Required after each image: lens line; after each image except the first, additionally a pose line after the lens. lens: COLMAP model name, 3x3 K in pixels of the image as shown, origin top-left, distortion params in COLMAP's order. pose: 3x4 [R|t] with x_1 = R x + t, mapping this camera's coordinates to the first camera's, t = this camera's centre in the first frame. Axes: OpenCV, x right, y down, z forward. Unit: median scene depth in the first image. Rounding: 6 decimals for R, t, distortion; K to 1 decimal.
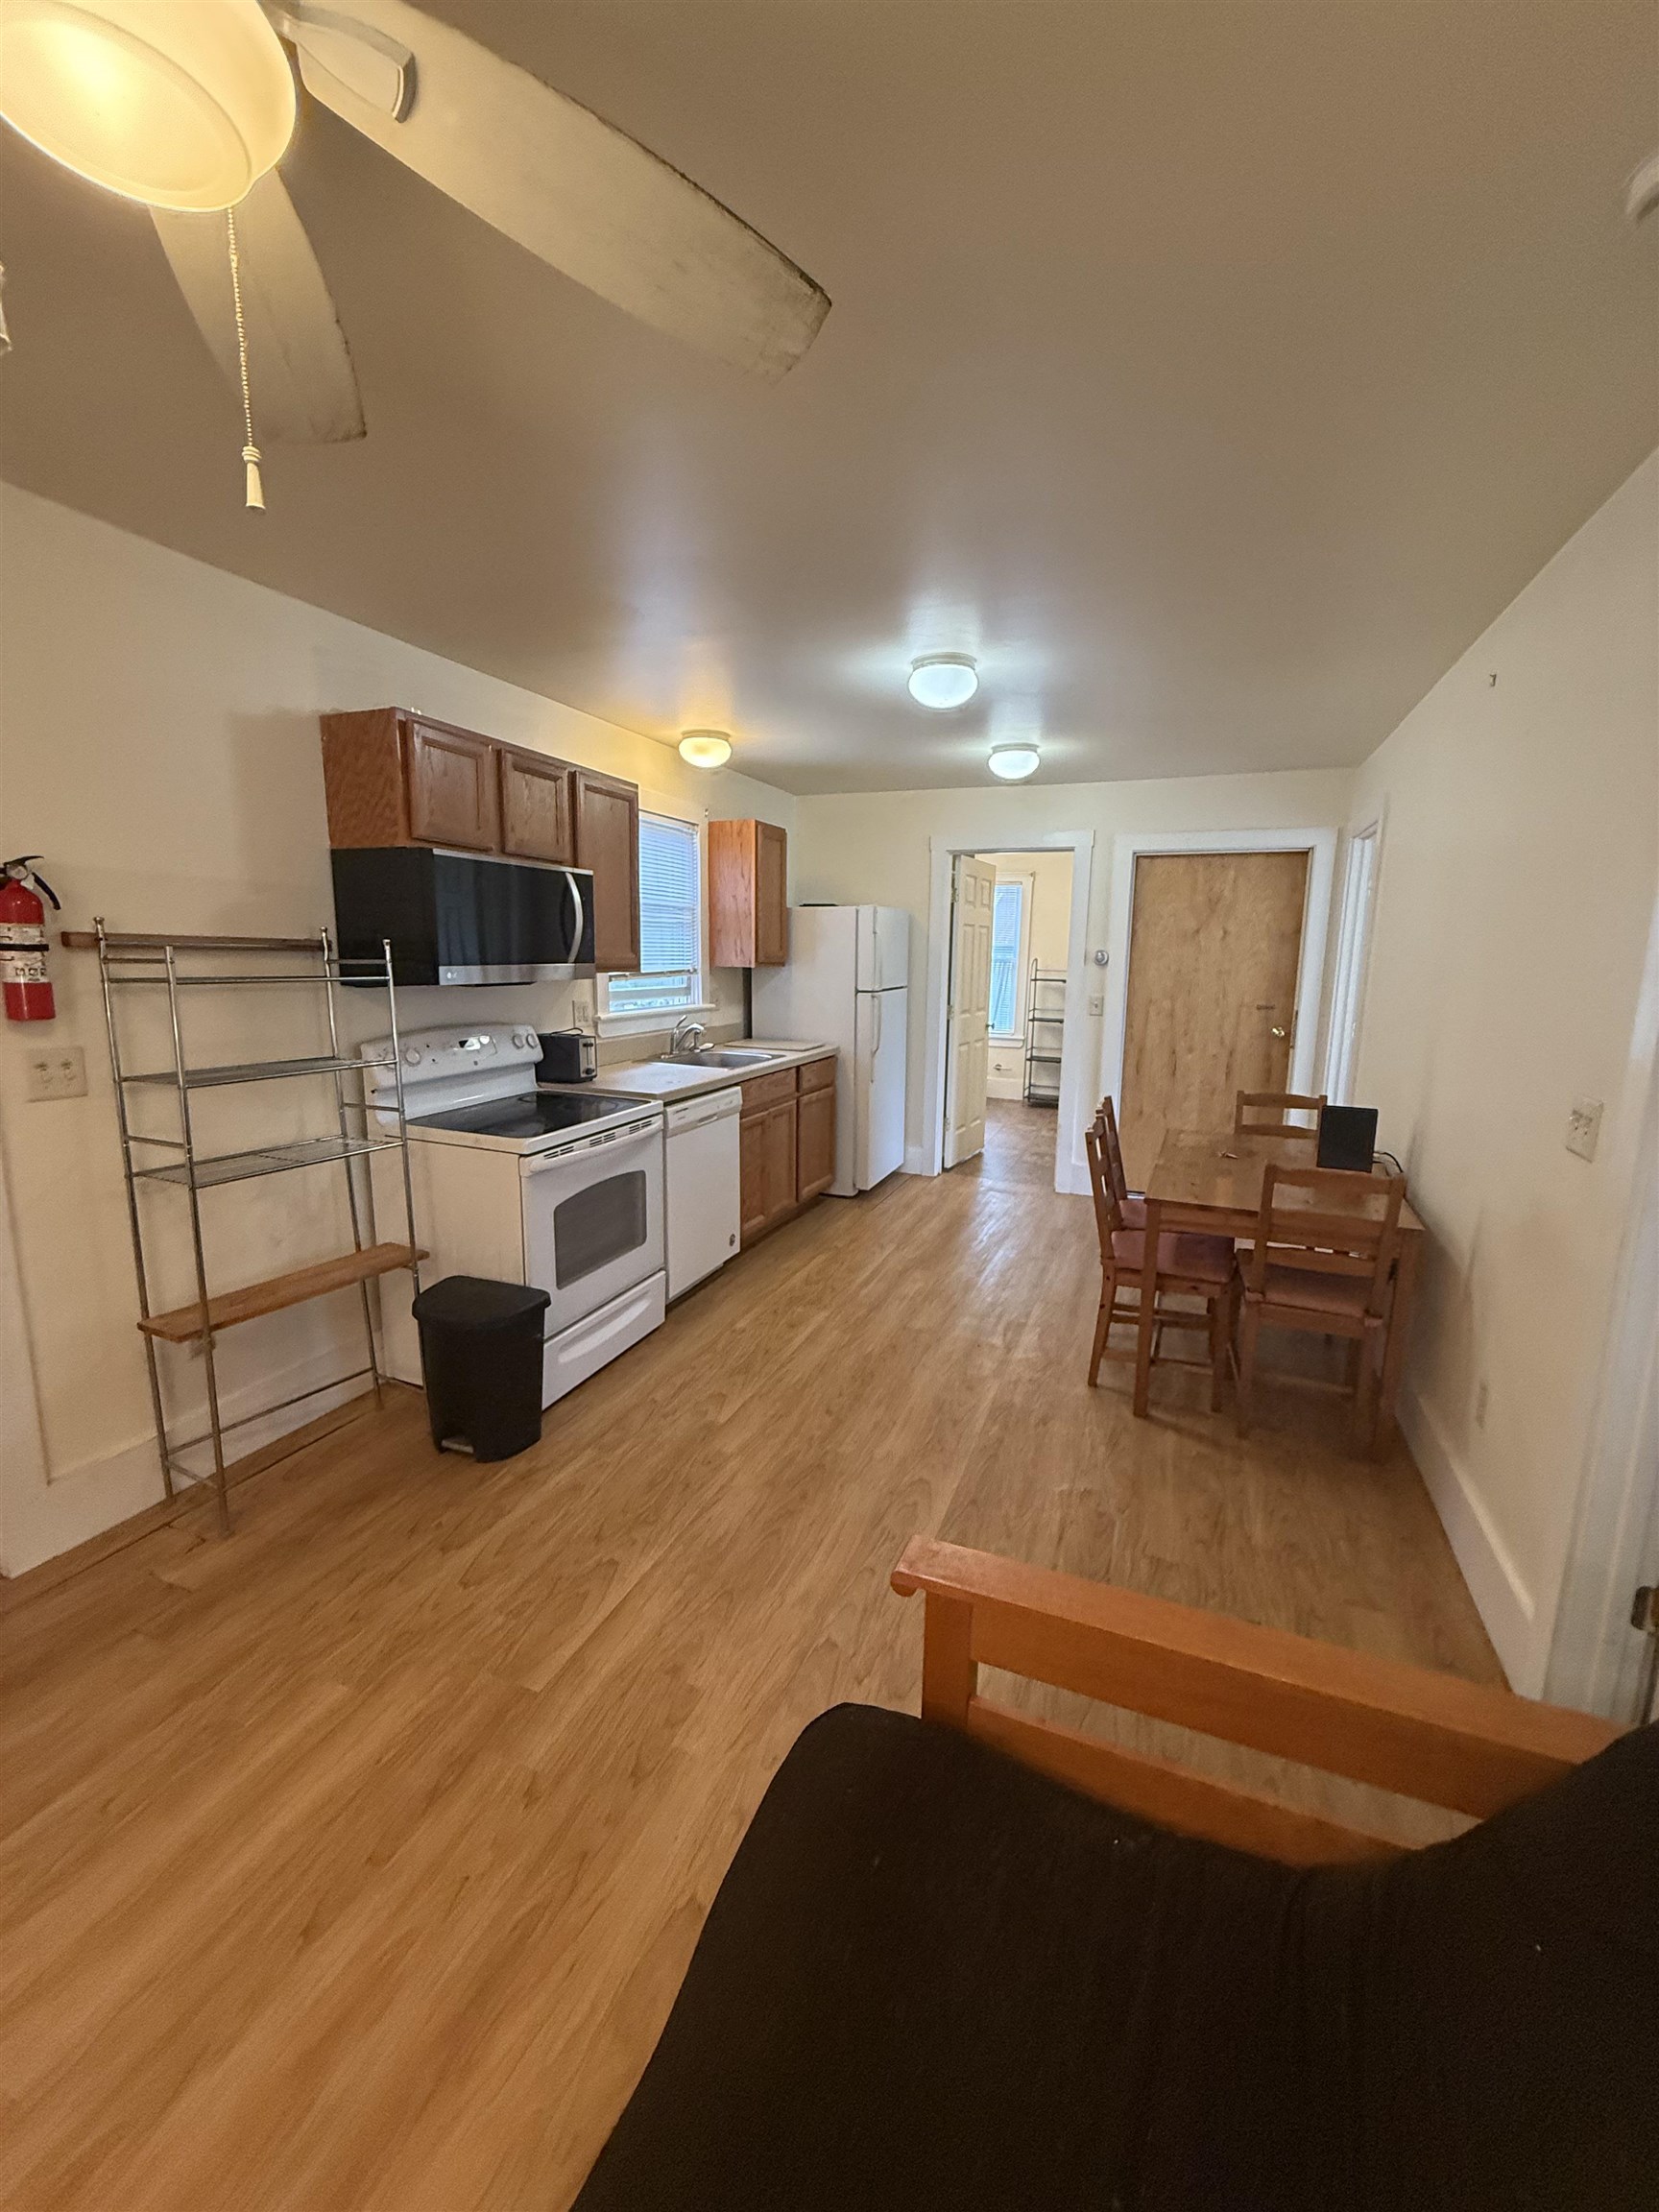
lens RADIAL K [[884.7, 0, 832.7], [0, 884.7, 1106.7], [0, 0, 1]] dist [-0.002135, 0.000268]
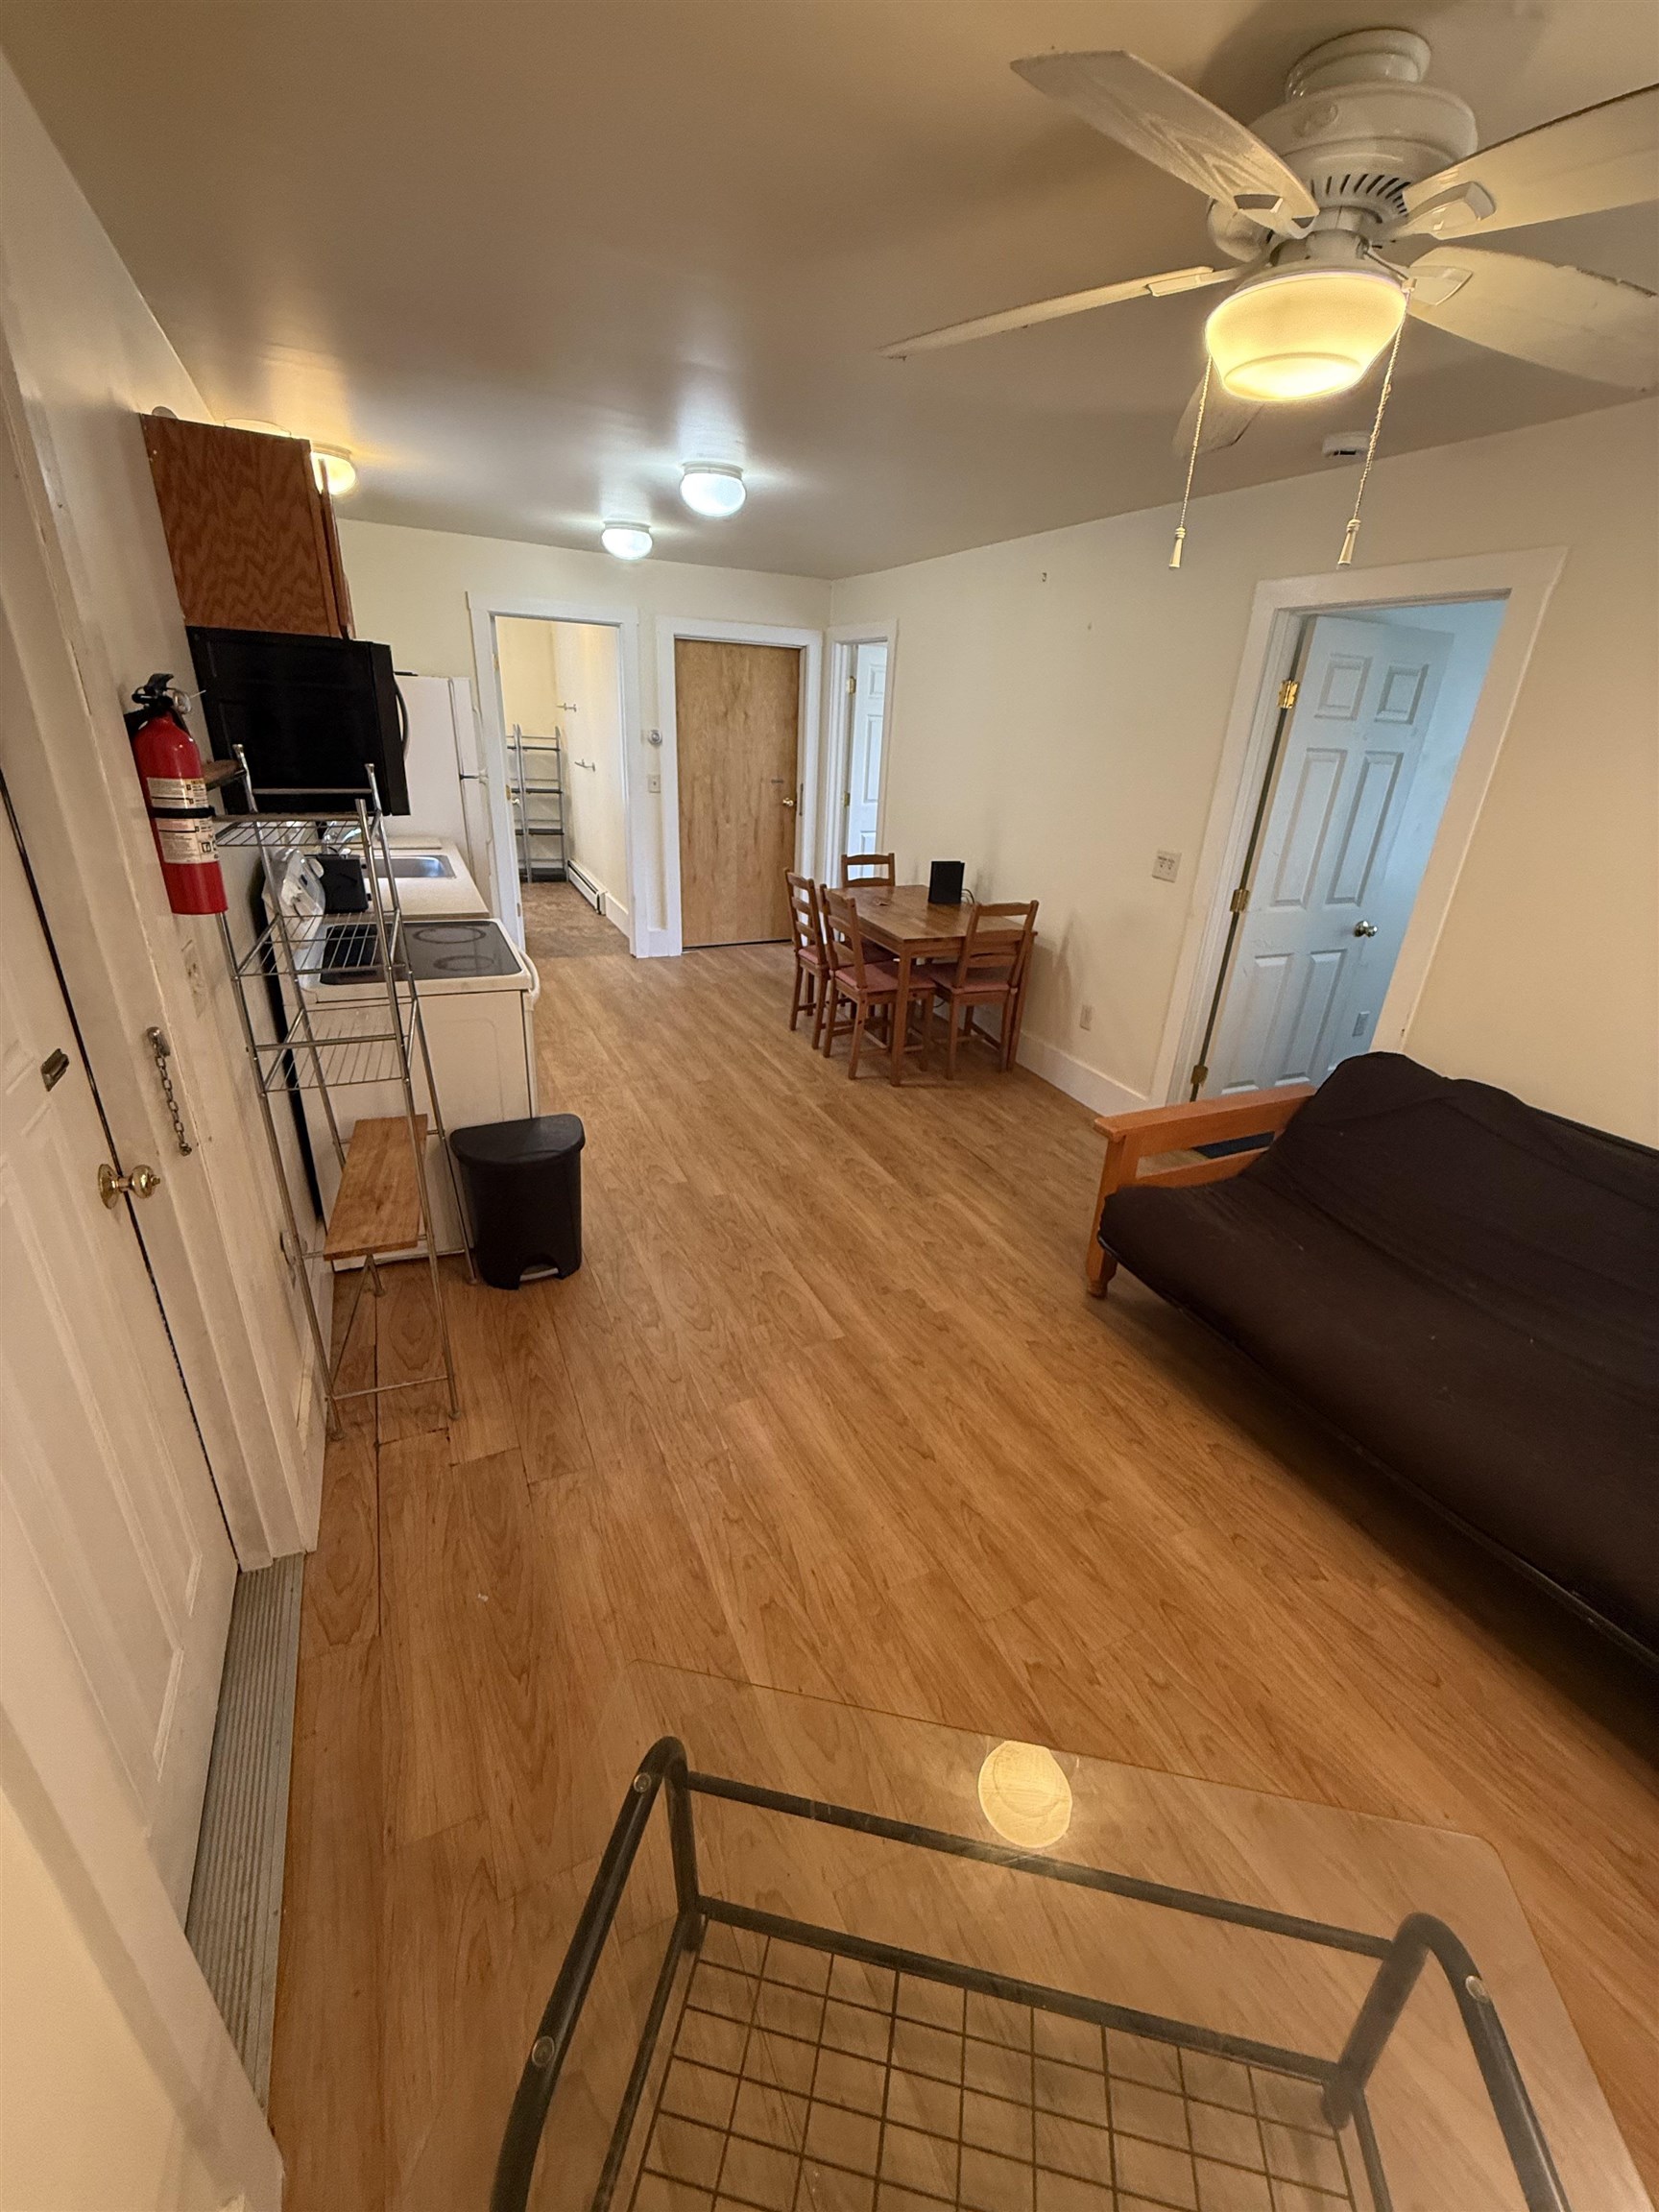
lens RADIAL K [[884.7, 0, 842.0], [0, 884.7, 1107.4], [0, 0, 1]] dist [-0.002135, 0.000268]
pose [[0.675677, -0.279040, 0.682347, -0.633543], [0.084287, 0.948767, 0.304528, -0.070964], [-0.732364, -0.148249, 0.664579, 0.047874]]
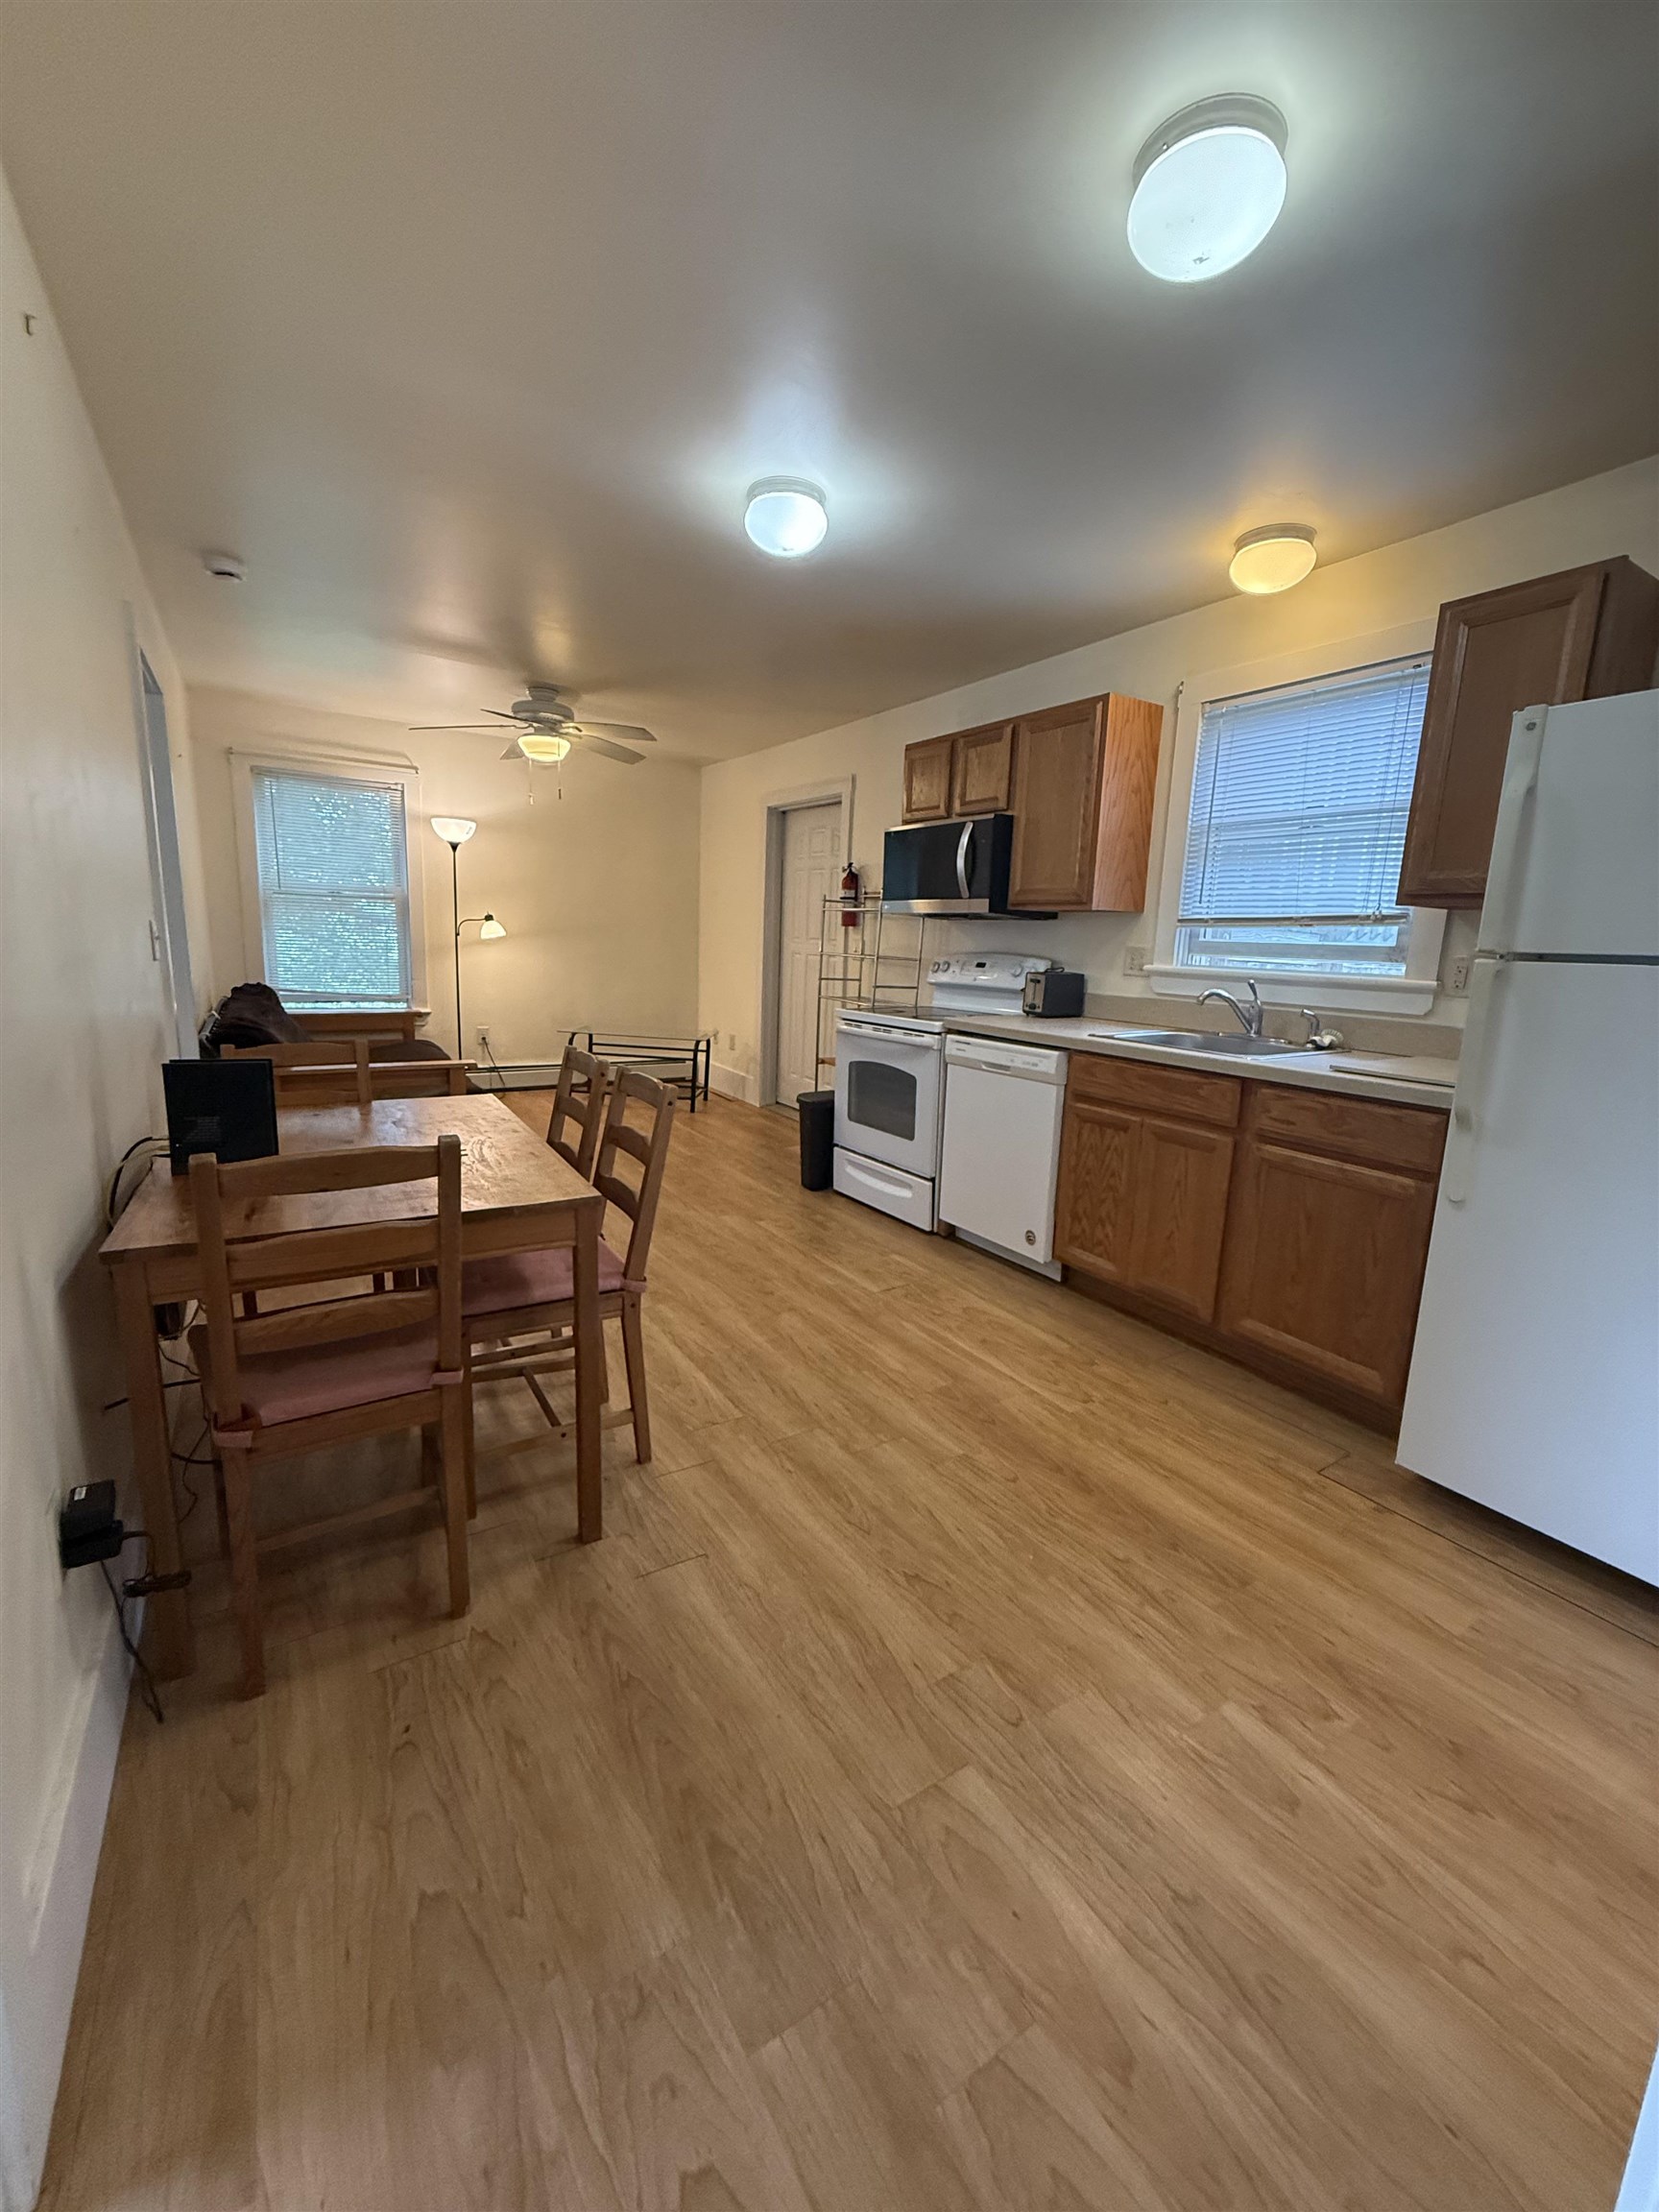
lens RADIAL K [[884.7, 0, 835.1], [0, 884.7, 1108.6], [0, 0, 1]] dist [-0.002135, 0.000268]
pose [[-0.587549, 0.120272, -0.800201, 0.725536], [-0.184934, 0.942762, 0.277488, -0.176842], [0.787773, 0.311022, -0.531676, 1.451214]]
